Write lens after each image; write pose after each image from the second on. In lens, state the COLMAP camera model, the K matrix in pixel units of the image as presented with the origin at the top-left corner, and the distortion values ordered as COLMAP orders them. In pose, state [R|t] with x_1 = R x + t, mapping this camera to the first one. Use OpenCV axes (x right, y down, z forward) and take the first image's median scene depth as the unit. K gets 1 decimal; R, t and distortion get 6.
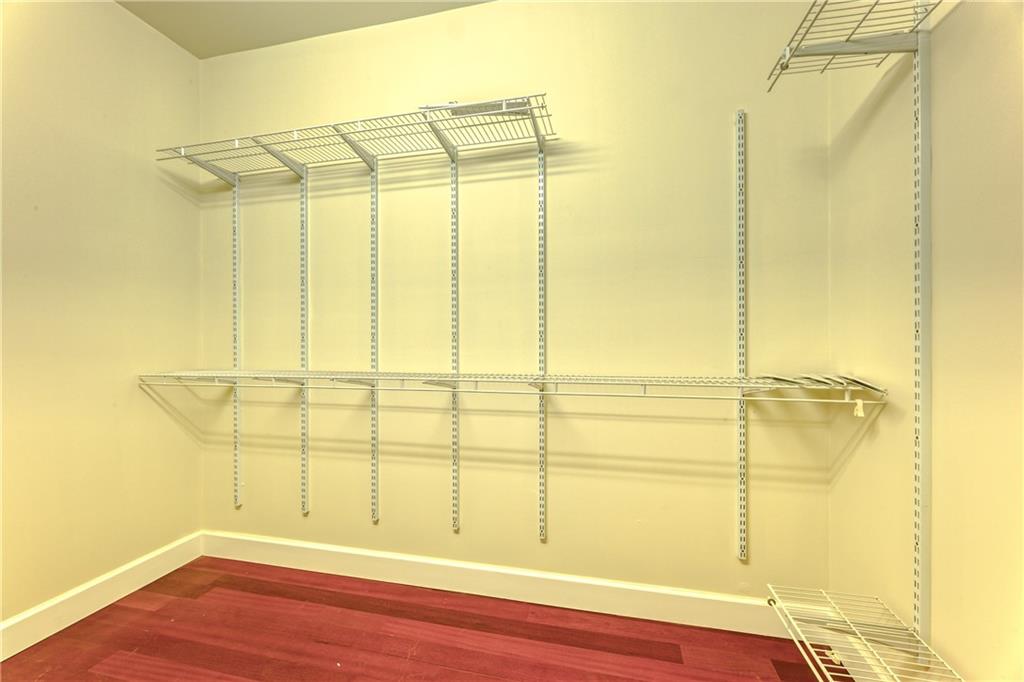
lens RADIAL K [[415.2, 0, 514.9], [0, 415.2, 342.0], [0, 0, 1]] dist [0.001985, 0.000071]
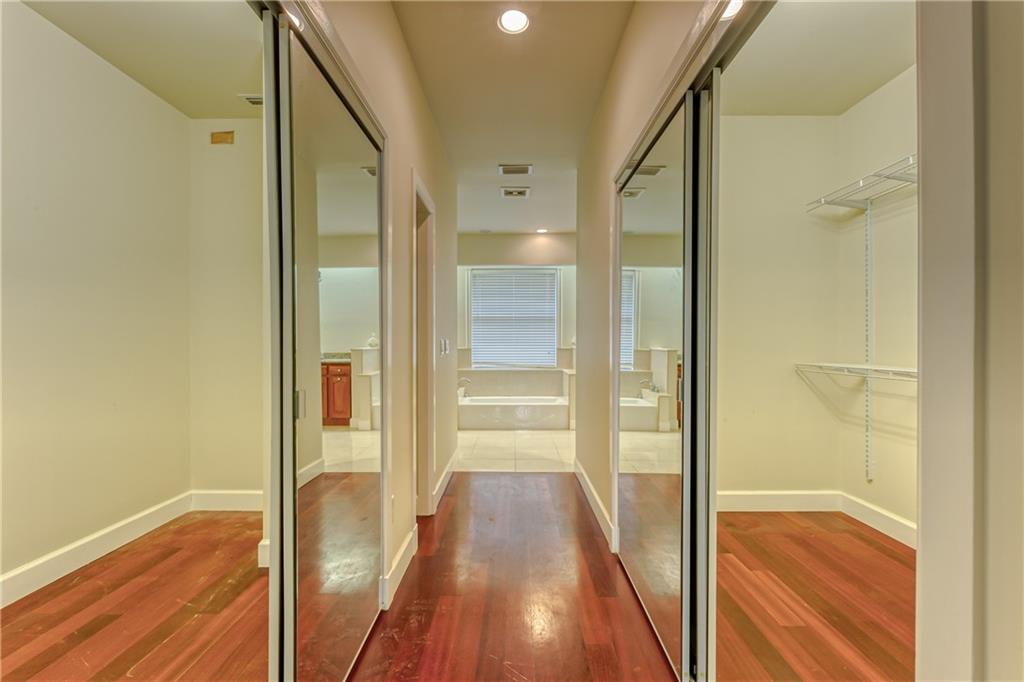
lens RADIAL K [[428.2, 0, 515.8], [0, 428.2, 342.7], [0, 0, 1]] dist [-0.000652, -0.000114]
pose [[0.223539, 0.007132, -0.974669, 0.296280], [0.000972, 0.999971, 0.007540, -0.004751], [0.974695, -0.002633, 0.223525, -0.252876]]
